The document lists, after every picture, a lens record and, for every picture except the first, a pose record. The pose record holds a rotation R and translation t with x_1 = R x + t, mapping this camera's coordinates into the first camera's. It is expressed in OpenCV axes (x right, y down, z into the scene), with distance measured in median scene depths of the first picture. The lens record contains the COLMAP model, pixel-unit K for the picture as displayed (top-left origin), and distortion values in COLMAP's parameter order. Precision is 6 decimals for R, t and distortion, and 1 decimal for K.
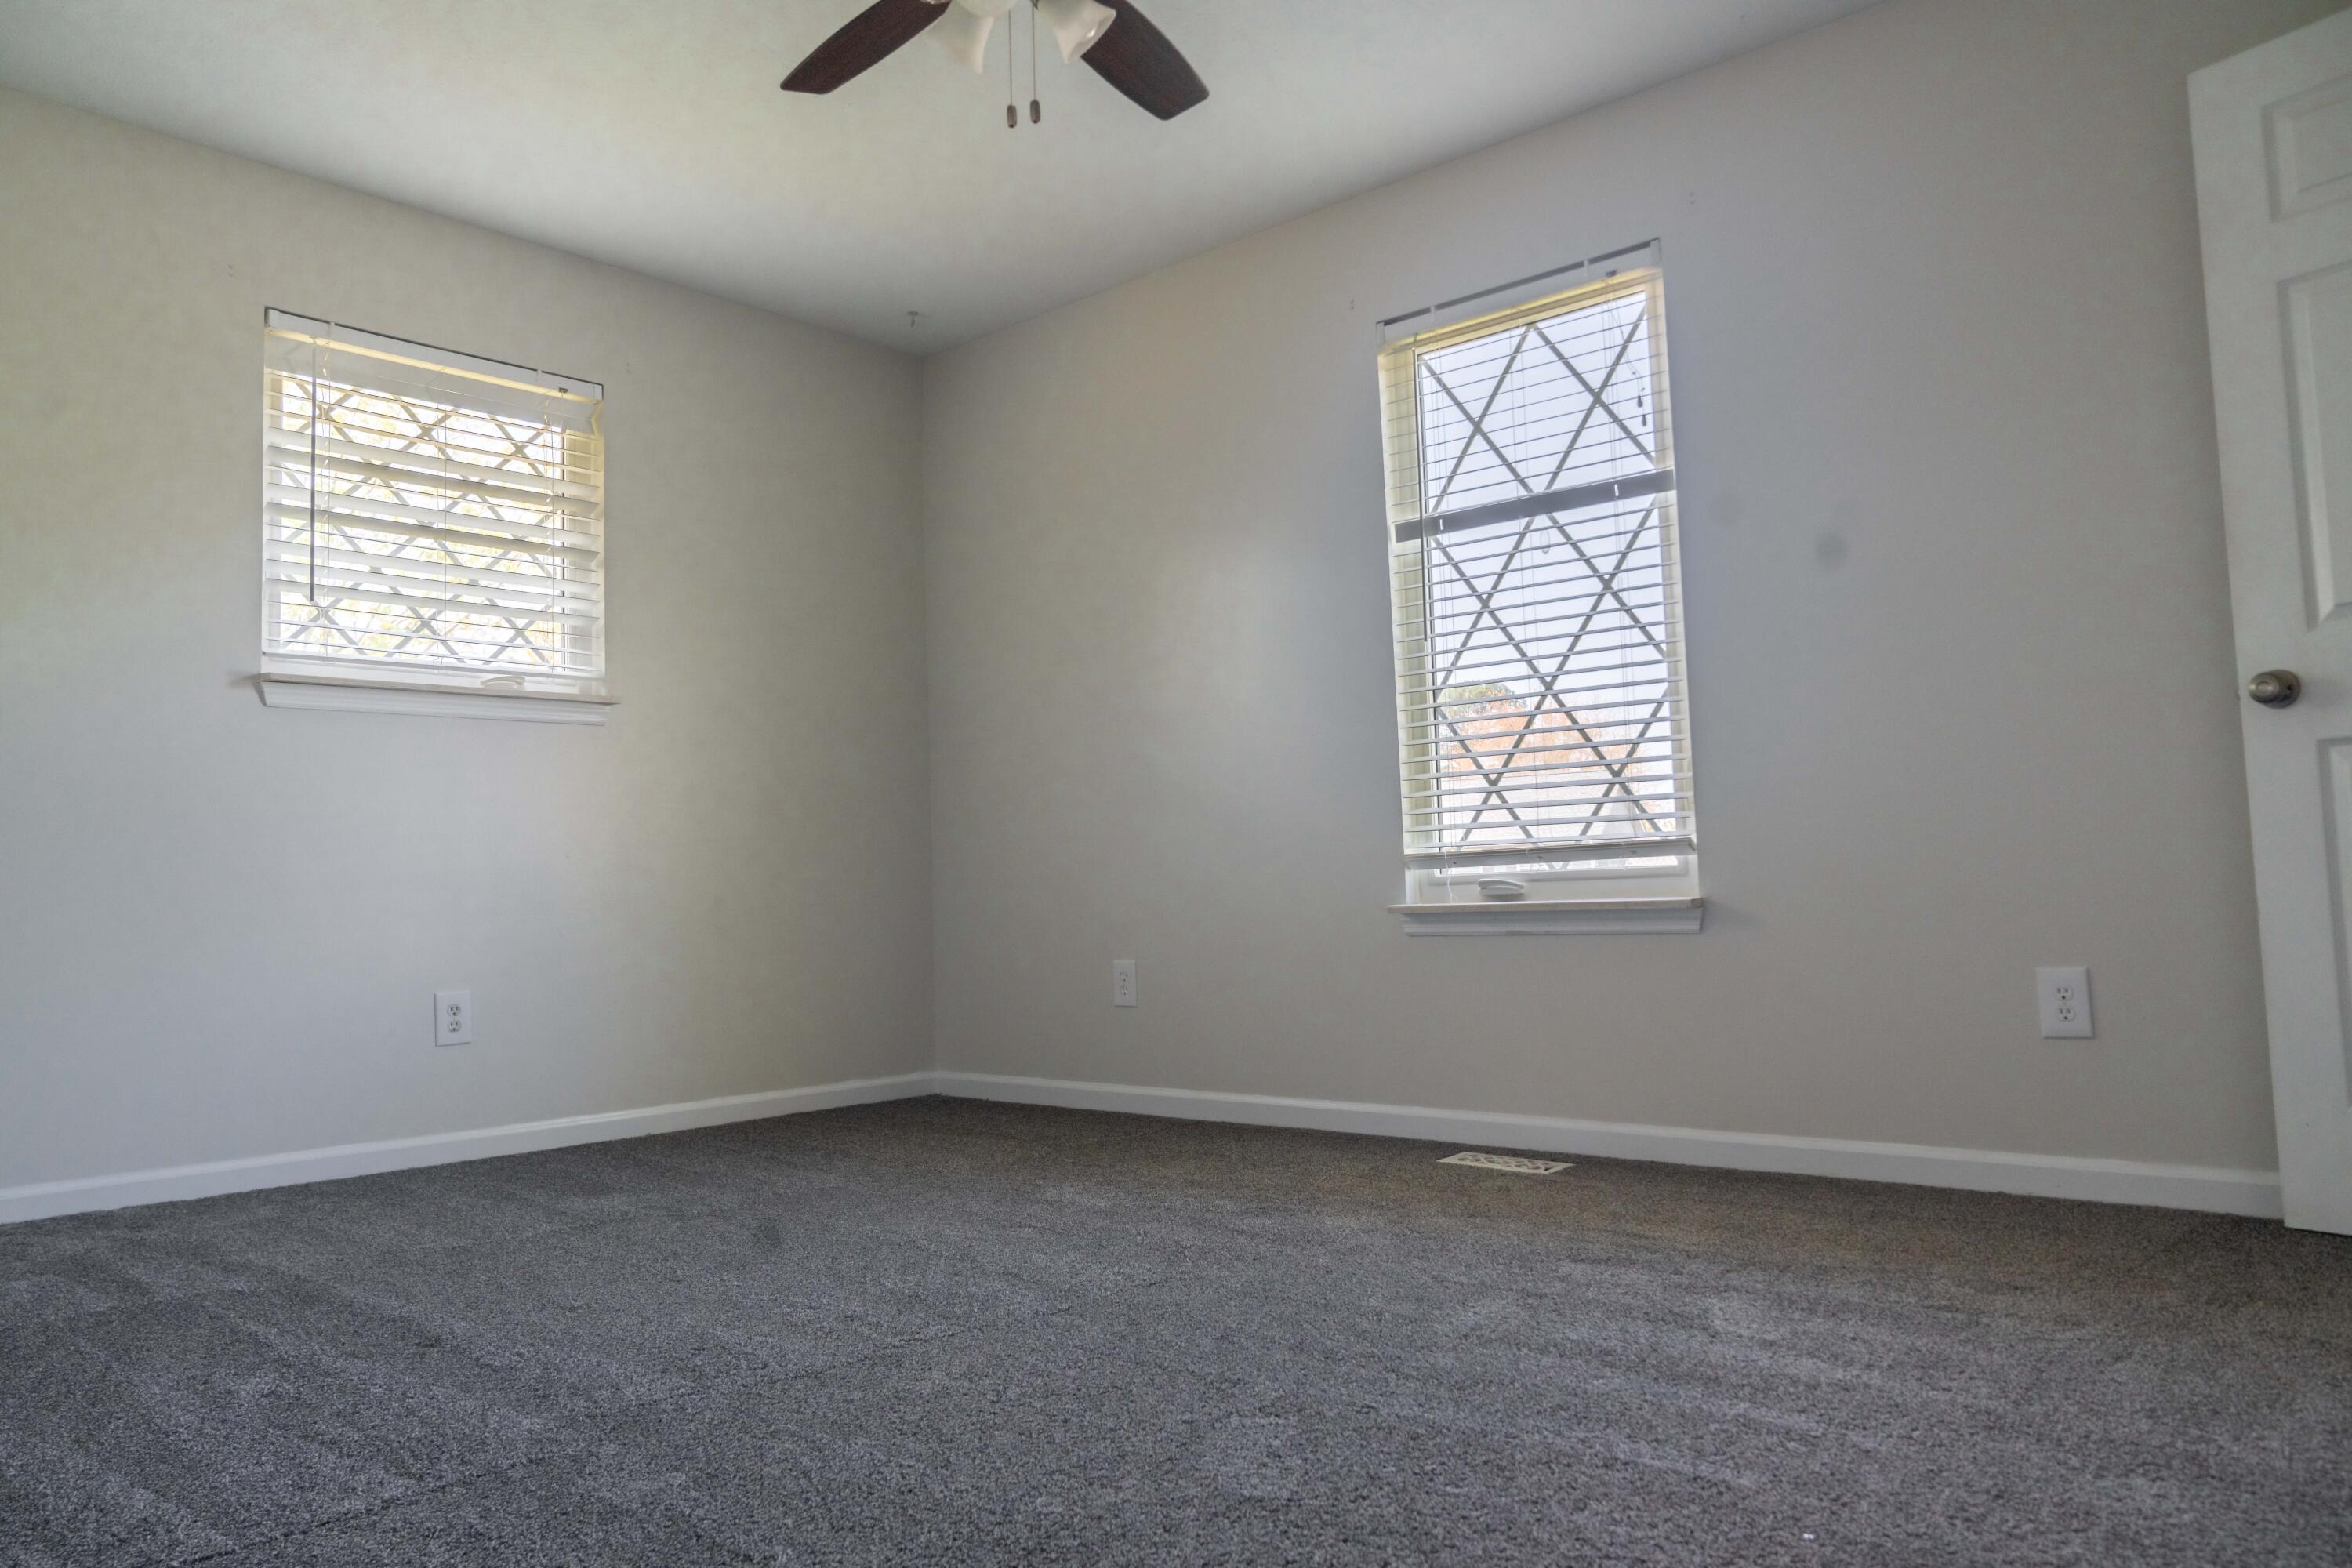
lens RADIAL K [[1624.4, 0, 1176.0], [0, 1624.4, 784.0], [0, 0, 1]] dist [0.005528, -0.002221]
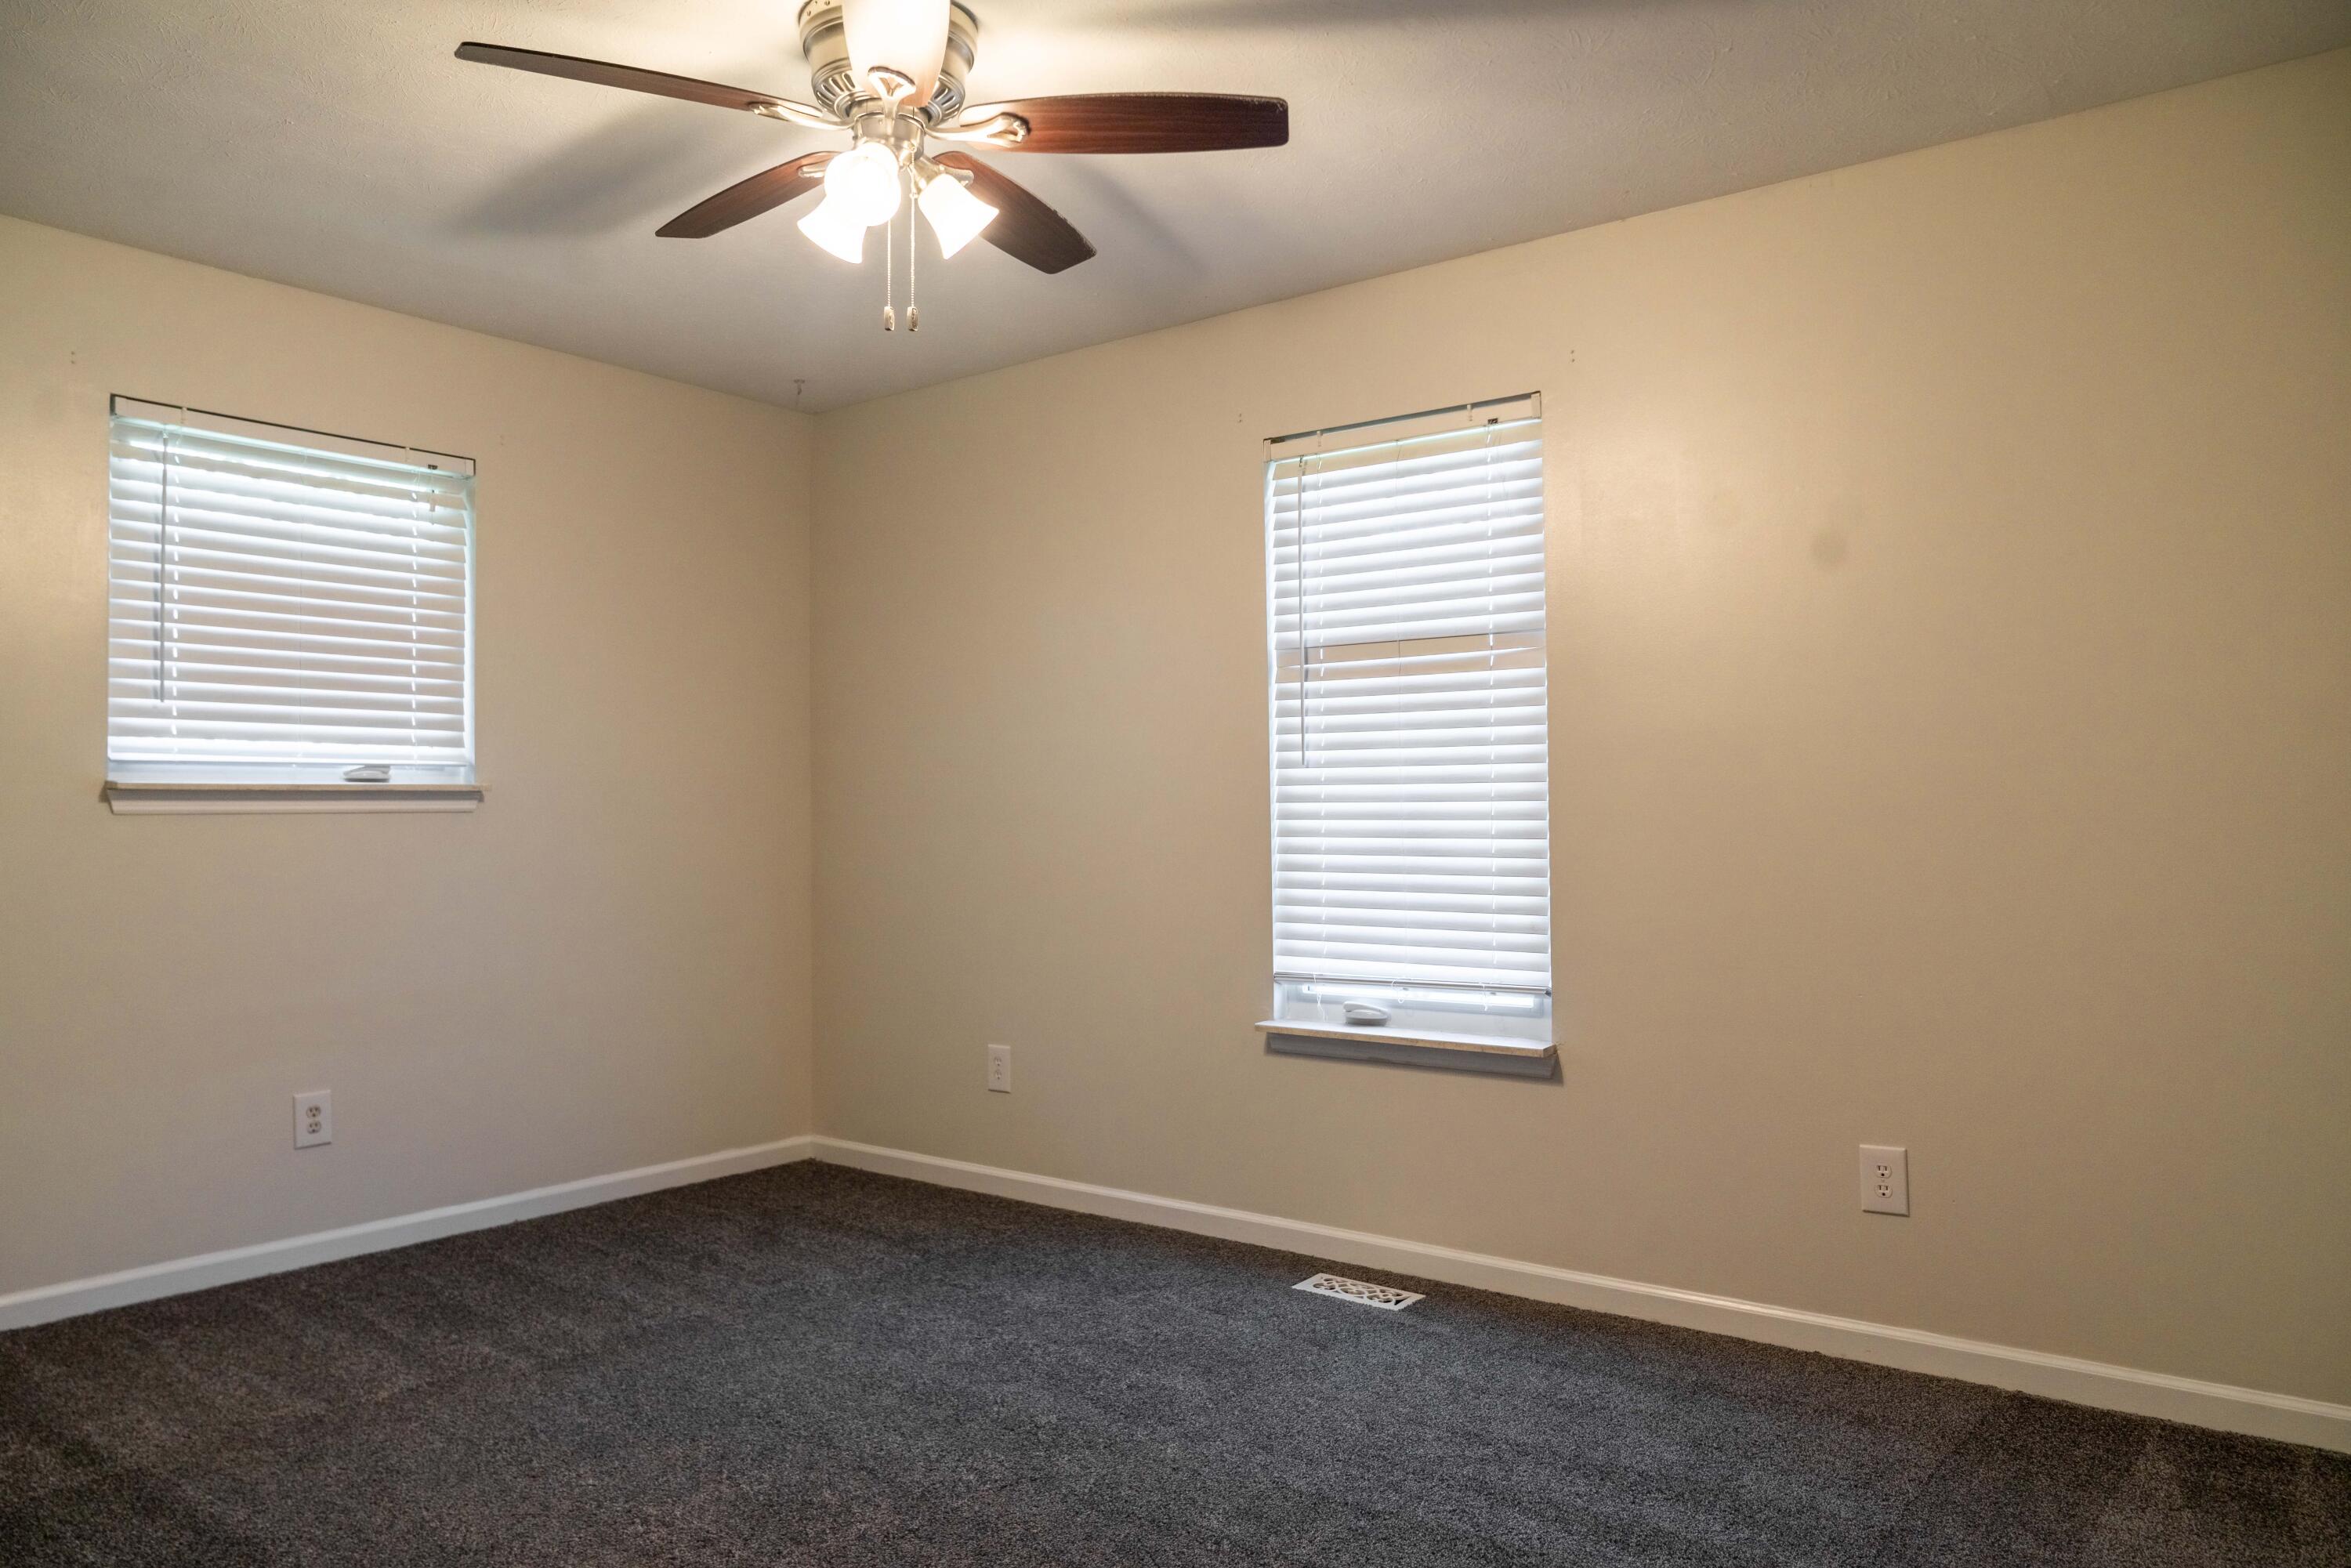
lens RADIAL K [[1618.2, 0, 1175.5], [0, 1618.2, 784.0], [0, 0, 1]] dist [0.010738, 0.000206]
pose [[0.997706, 0.025534, 0.062700, 0.012628], [-0.028591, 0.998421, 0.048350, -0.130035], [-0.061366, -0.050032, 0.996861, -0.006582]]
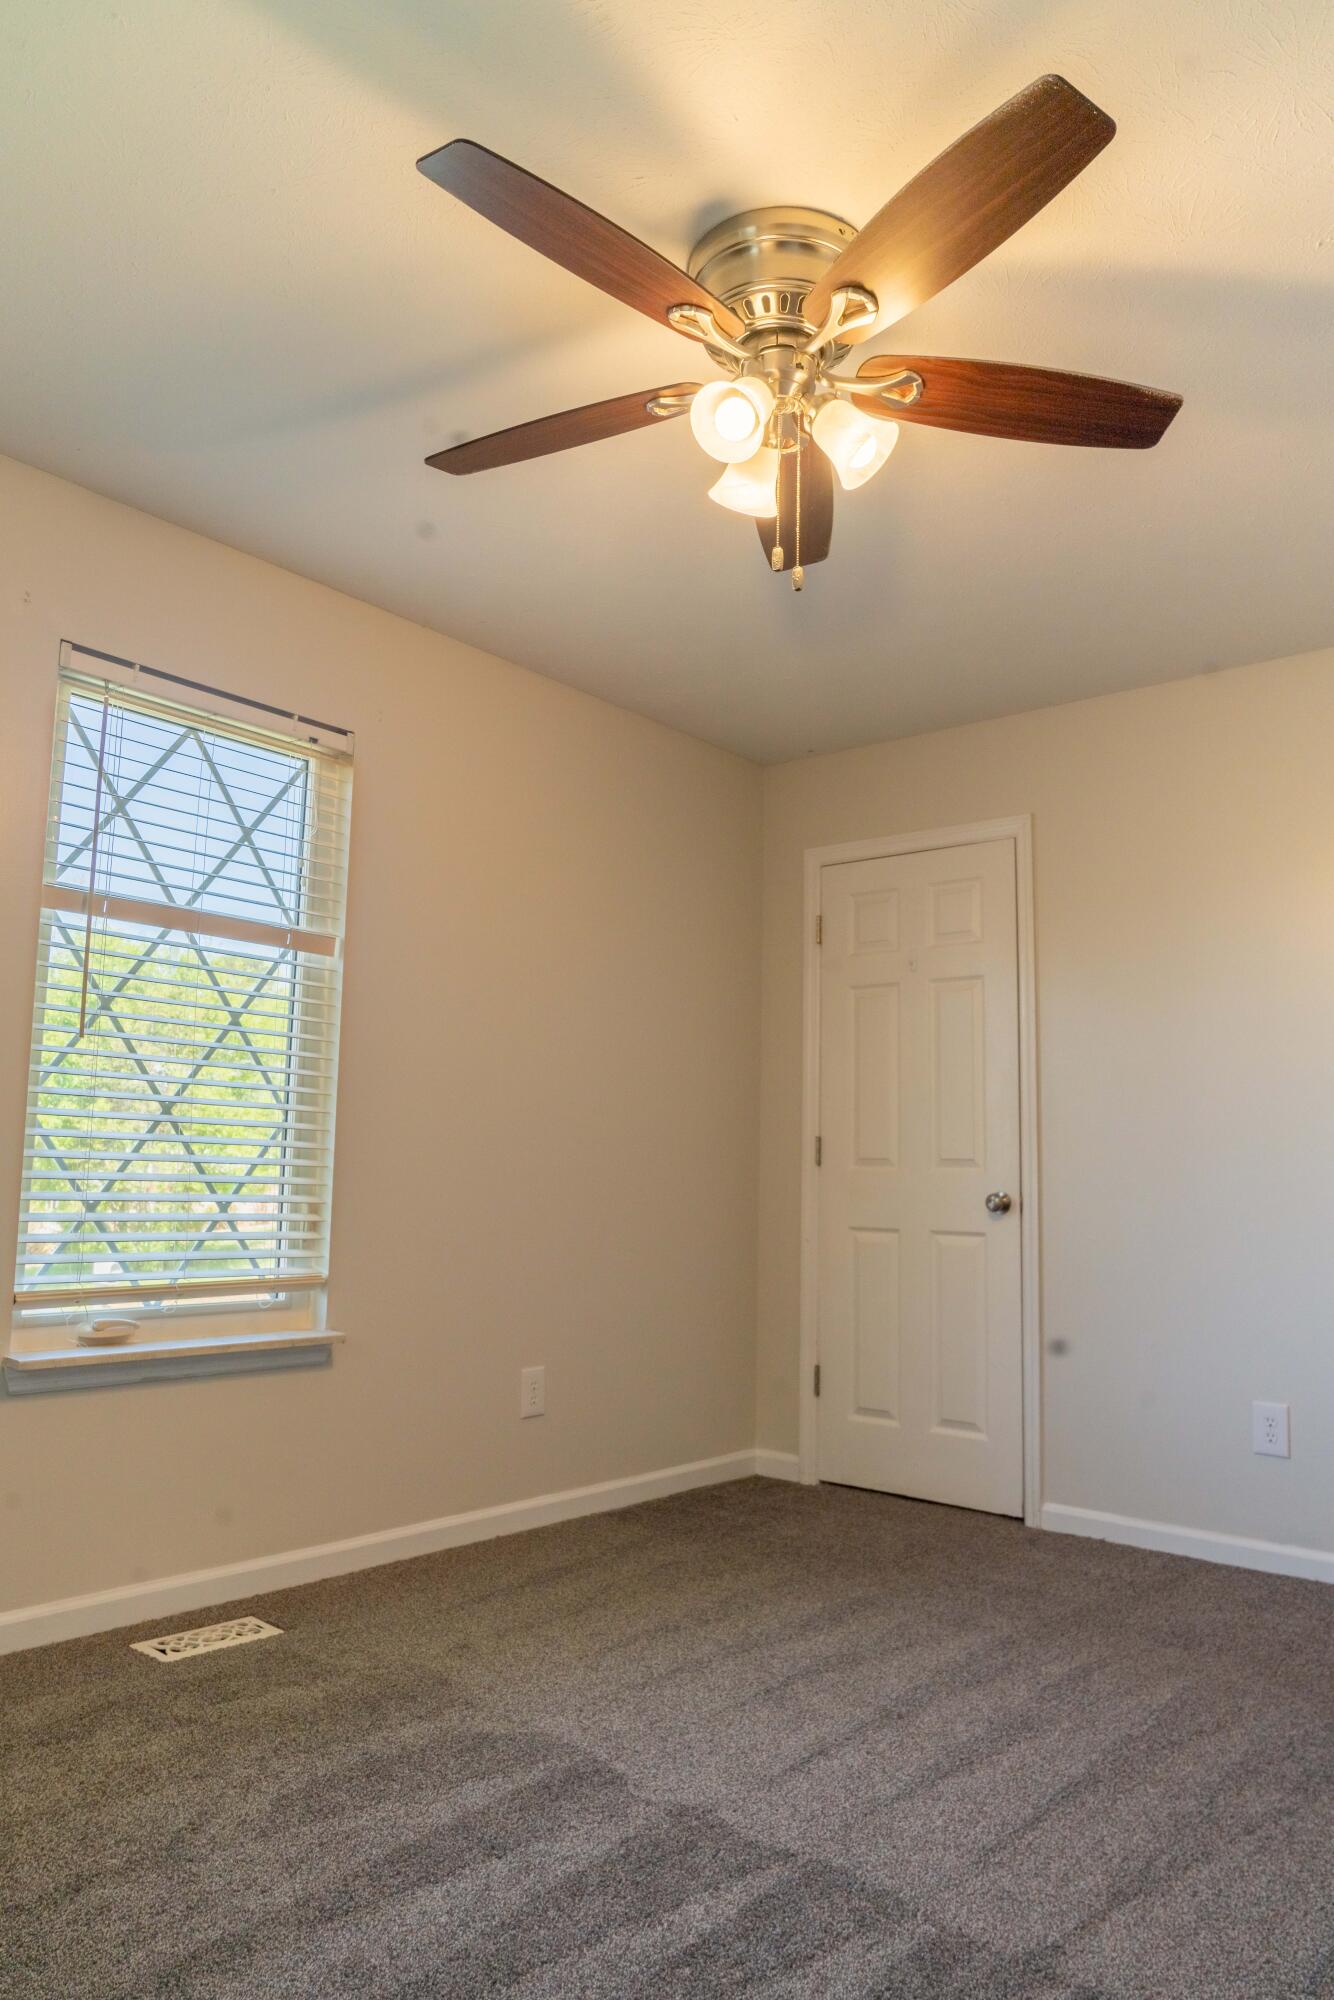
lens RADIAL K [[1462.4, 0, 667.0], [0, 1462.4, 1000.0], [0, 0, 1]] dist [-0.049410, -0.001732]
pose [[-0.036249, 0.150302, 0.987975, -0.630200], [-0.086215, 0.984469, -0.152932, -0.020669], [-0.995617, -0.090721, -0.022728, 0.747867]]
